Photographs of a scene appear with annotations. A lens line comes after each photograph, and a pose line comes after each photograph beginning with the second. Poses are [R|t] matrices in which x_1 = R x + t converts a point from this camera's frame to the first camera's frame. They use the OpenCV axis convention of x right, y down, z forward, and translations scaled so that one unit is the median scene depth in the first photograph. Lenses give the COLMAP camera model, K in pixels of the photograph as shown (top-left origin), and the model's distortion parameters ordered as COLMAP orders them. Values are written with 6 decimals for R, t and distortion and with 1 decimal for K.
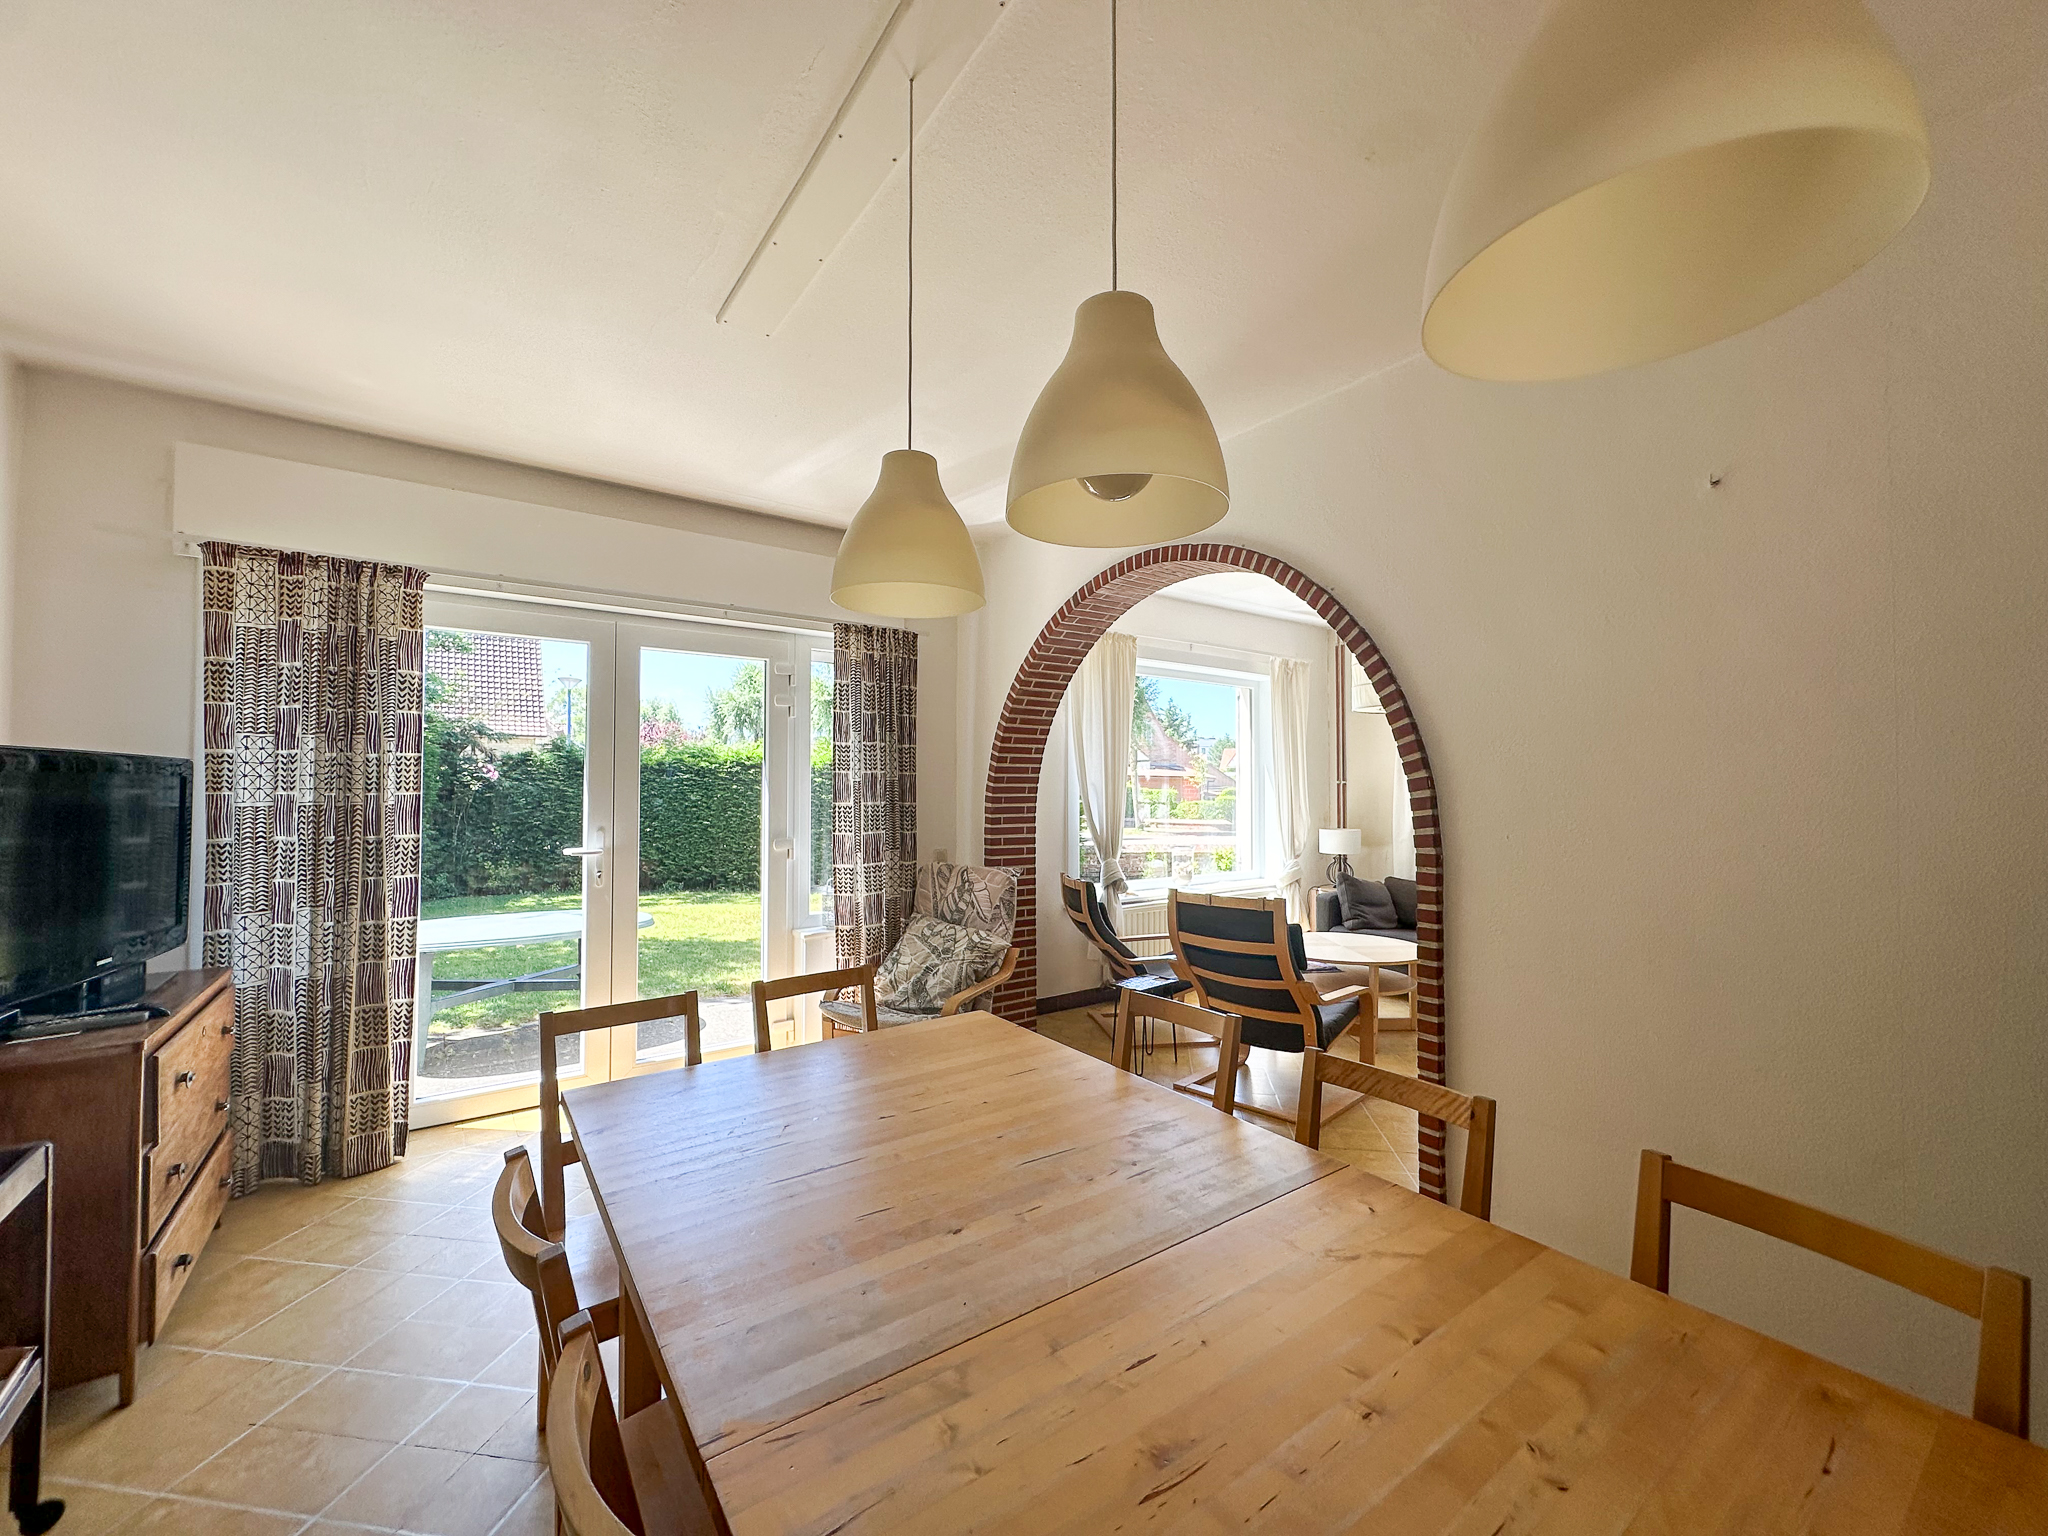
lens RADIAL K [[817.2, 0, 1025.6], [0, 817.2, 764.1], [0, 0, 1]] dist [-0.010784, 0.000309]
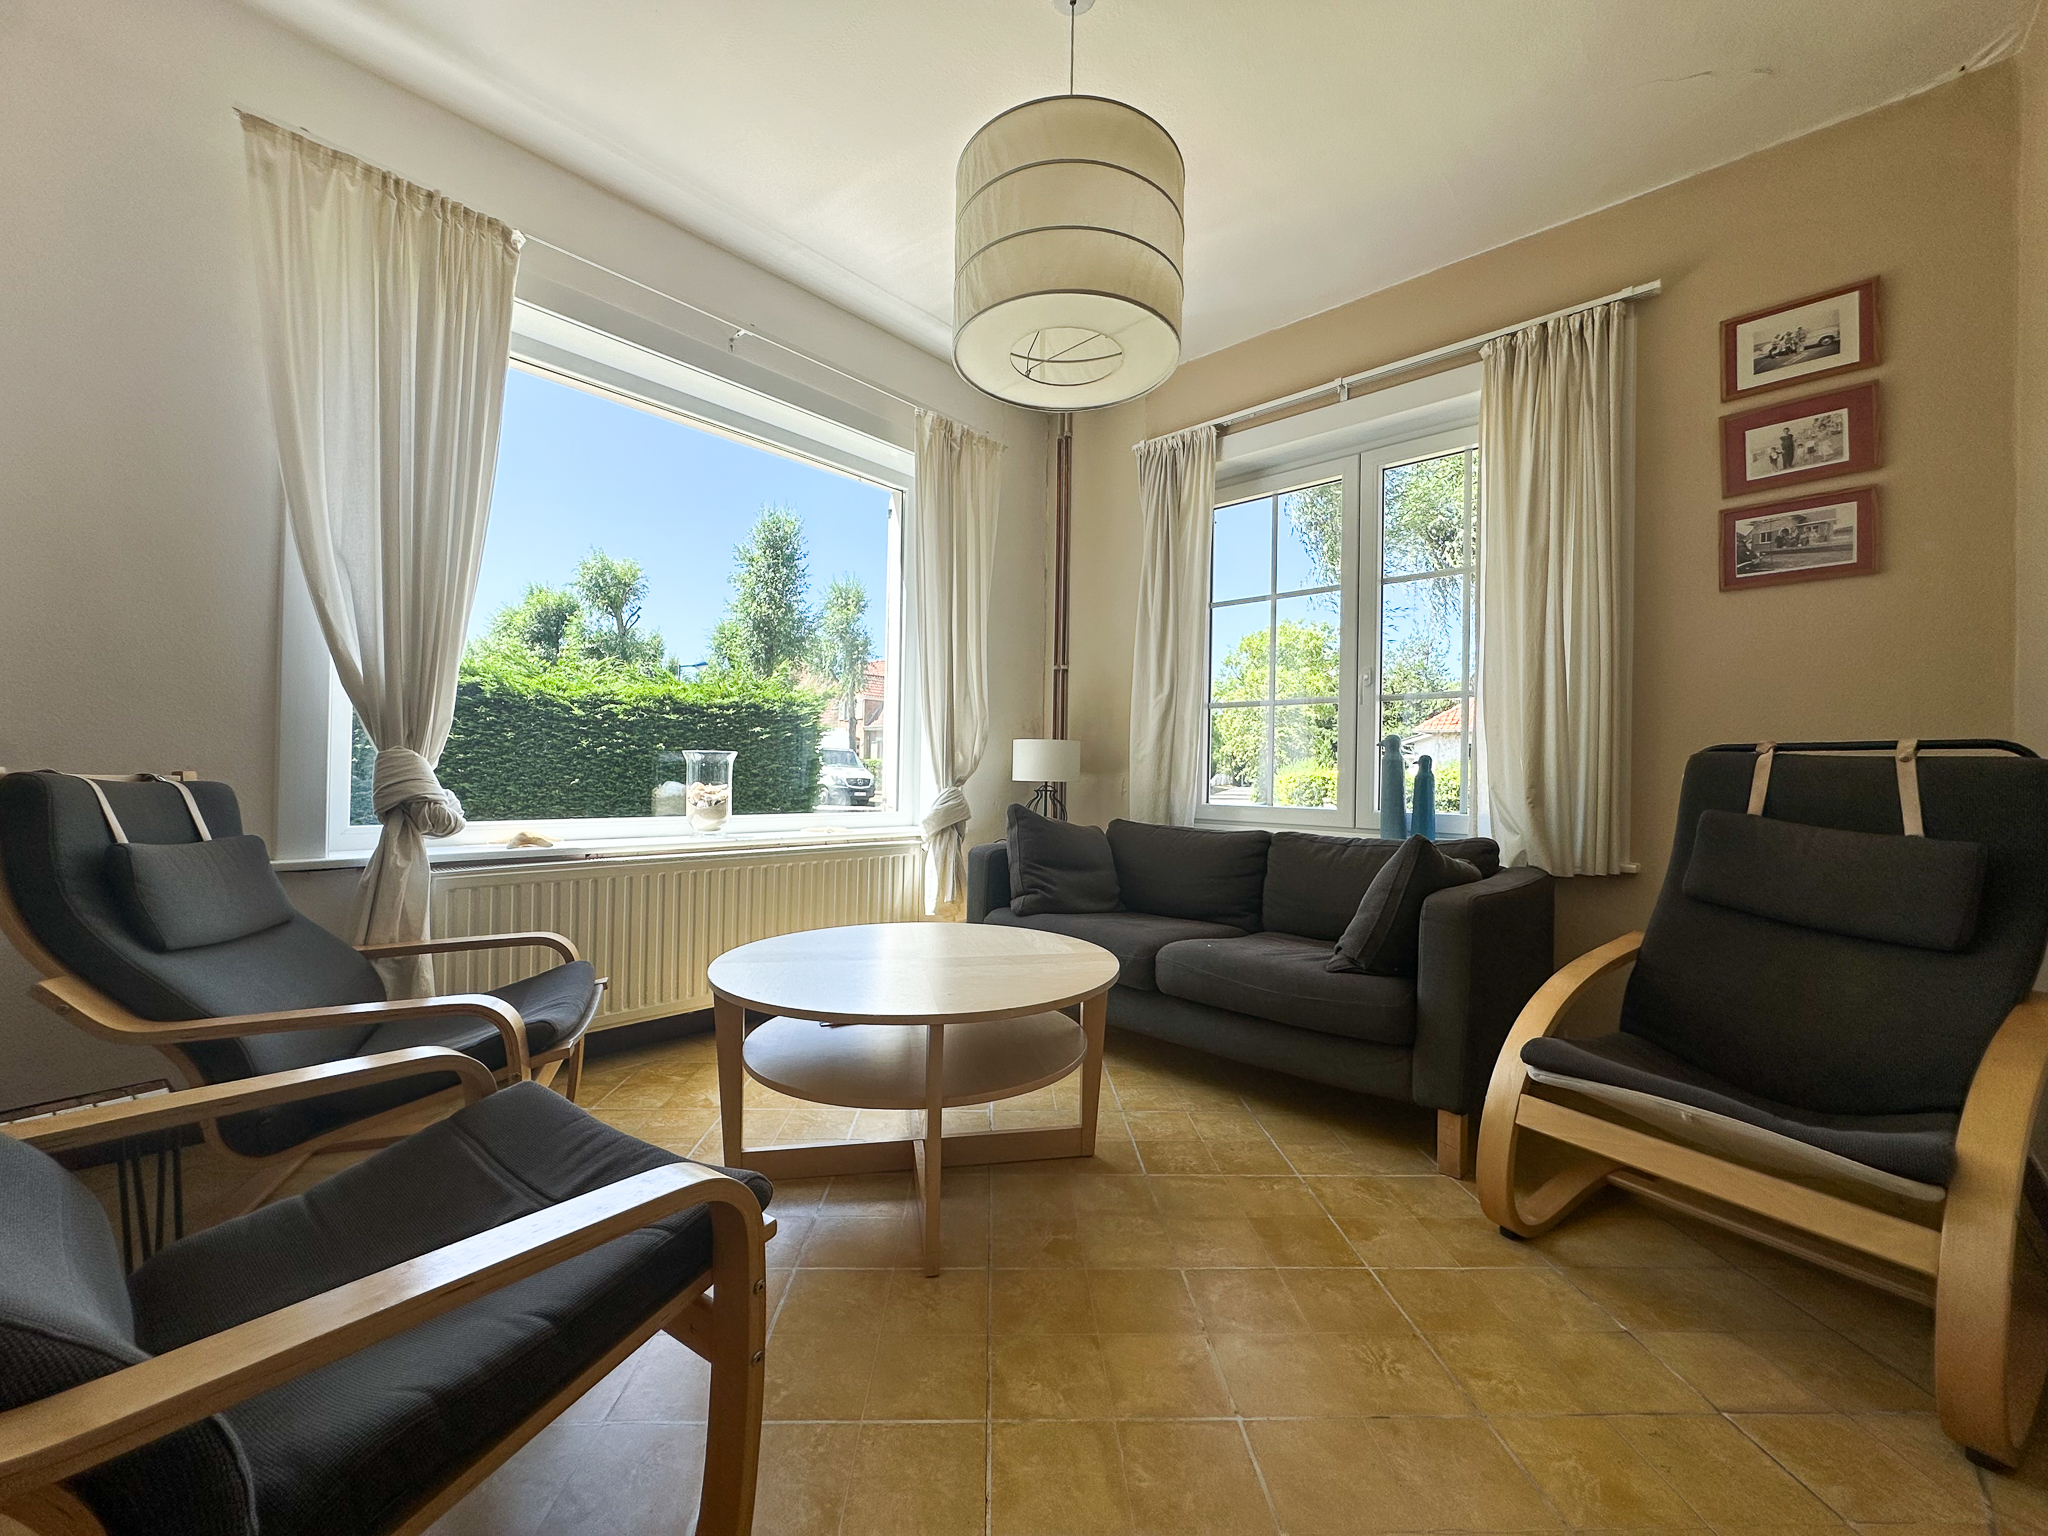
lens RADIAL K [[817.2, 0, 1026.3], [0, 817.2, 769.7], [0, 0, 1]] dist [-0.010784, 0.000309]
pose [[0.982093, 0.018687, 0.187469, 0.401236], [-0.023676, 0.999422, 0.024409, 0.132024], [-0.186905, -0.028410, 0.981967, 0.663748]]
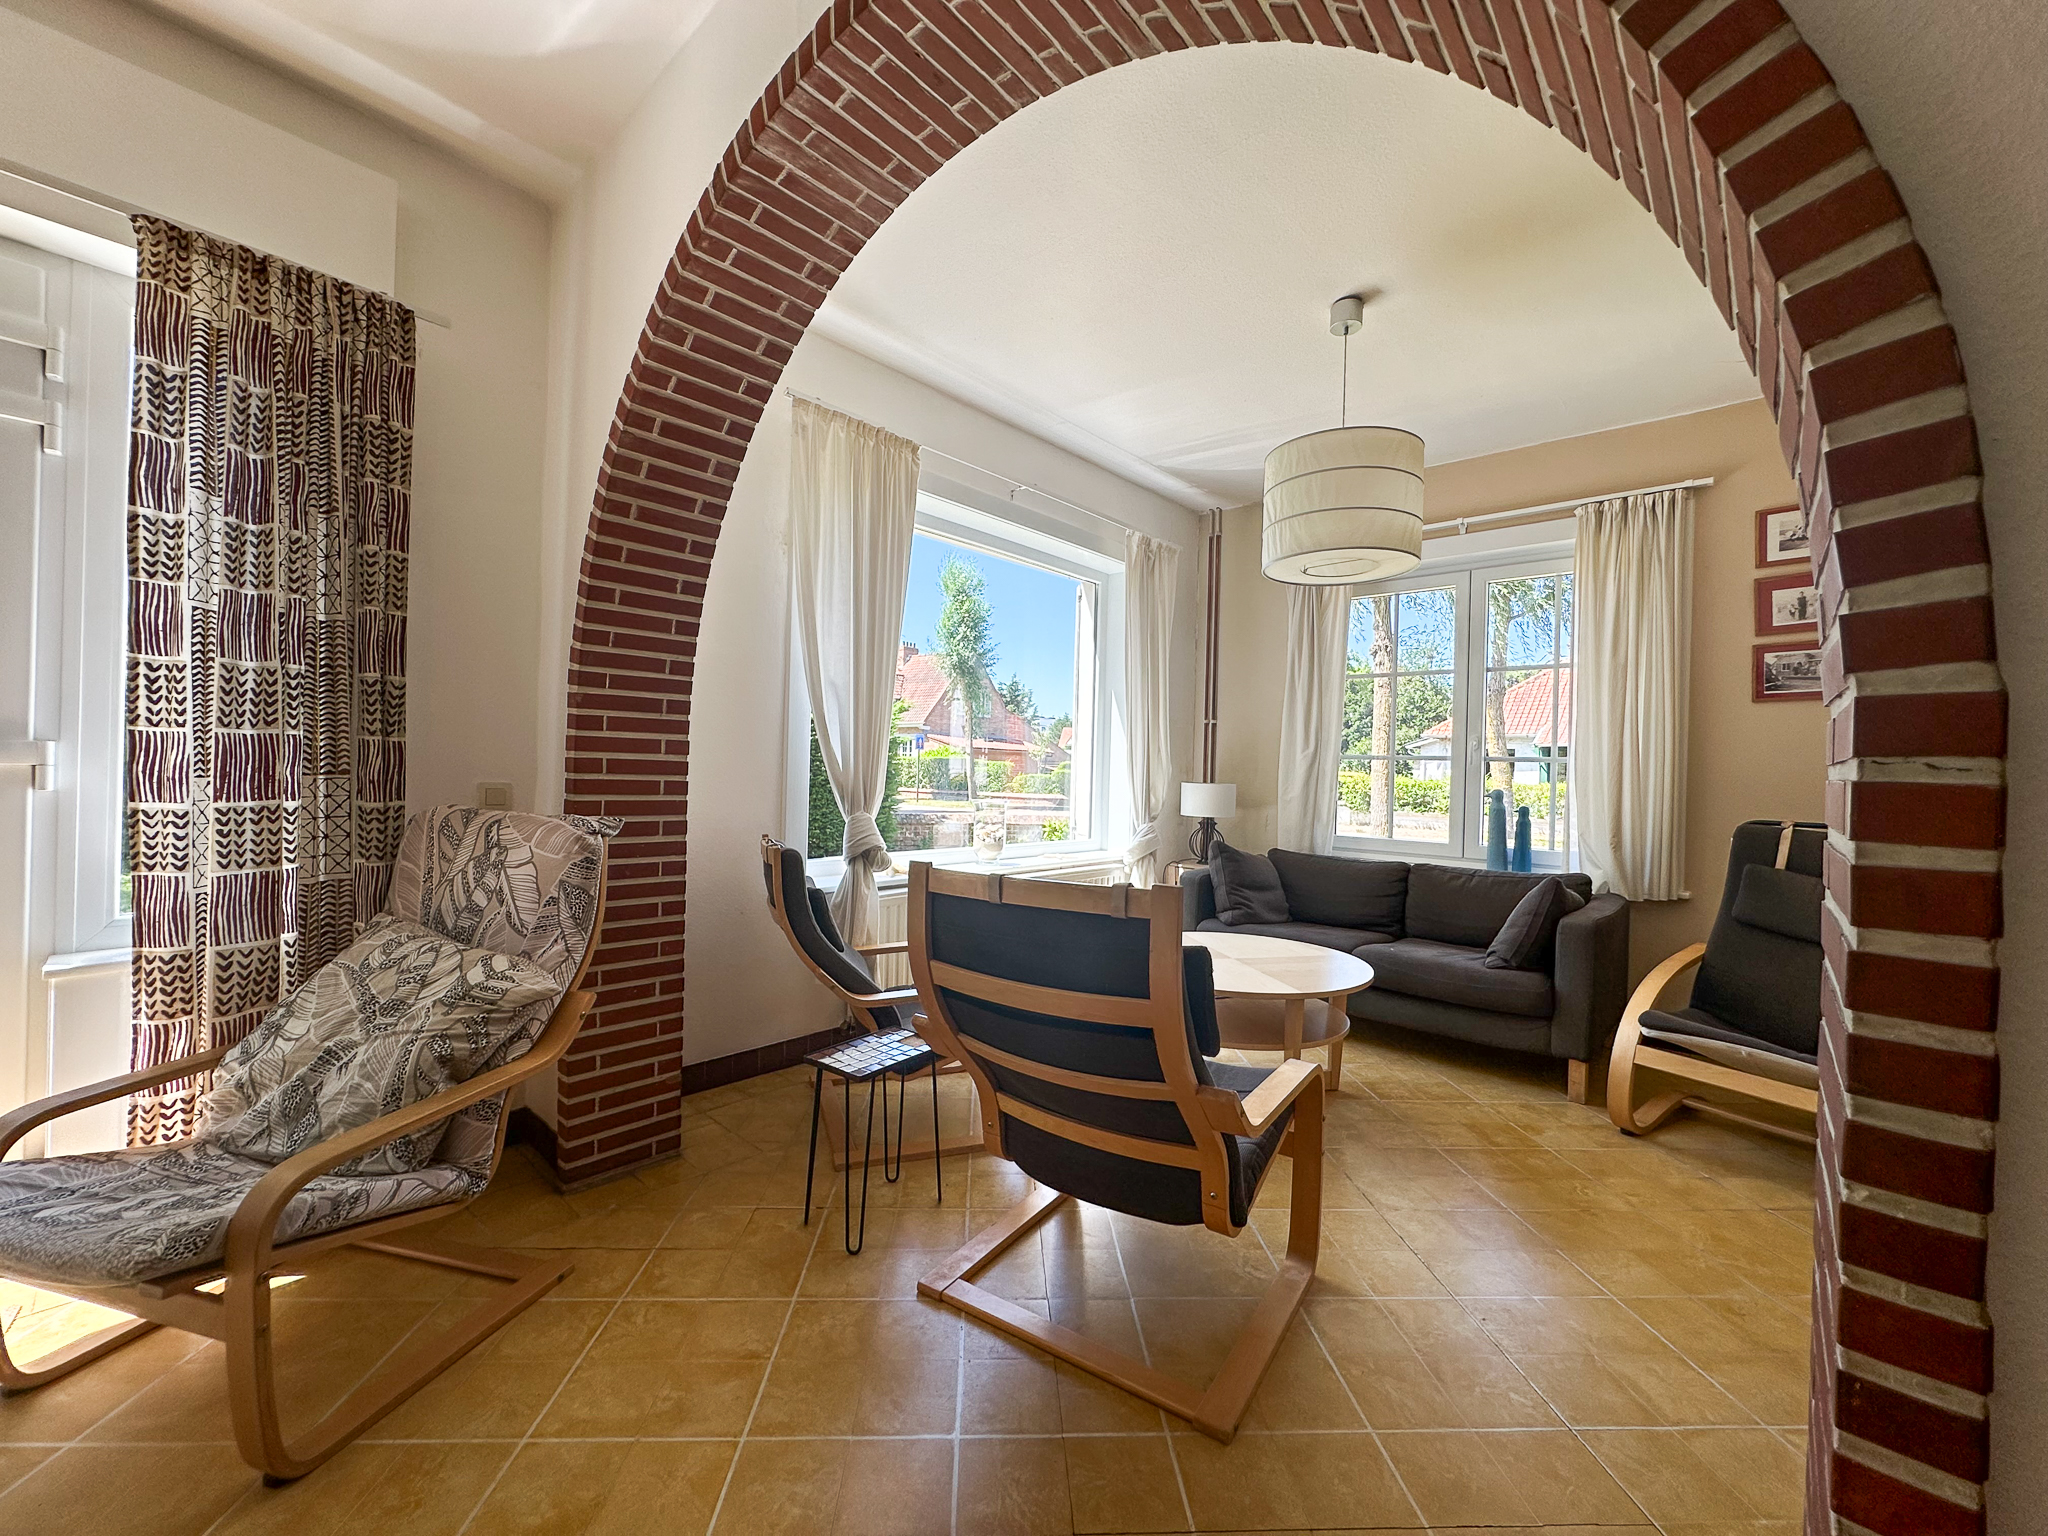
lens RADIAL K [[817.2, 0, 1023.6], [0, 817.2, 768.3], [0, 0, 1]] dist [-0.010784, 0.000309]
pose [[0.981146, 0.025315, 0.191605, 0.127861], [-0.031749, 0.999028, 0.030579, 0.075196], [-0.190645, -0.036086, 0.980996, 0.485443]]
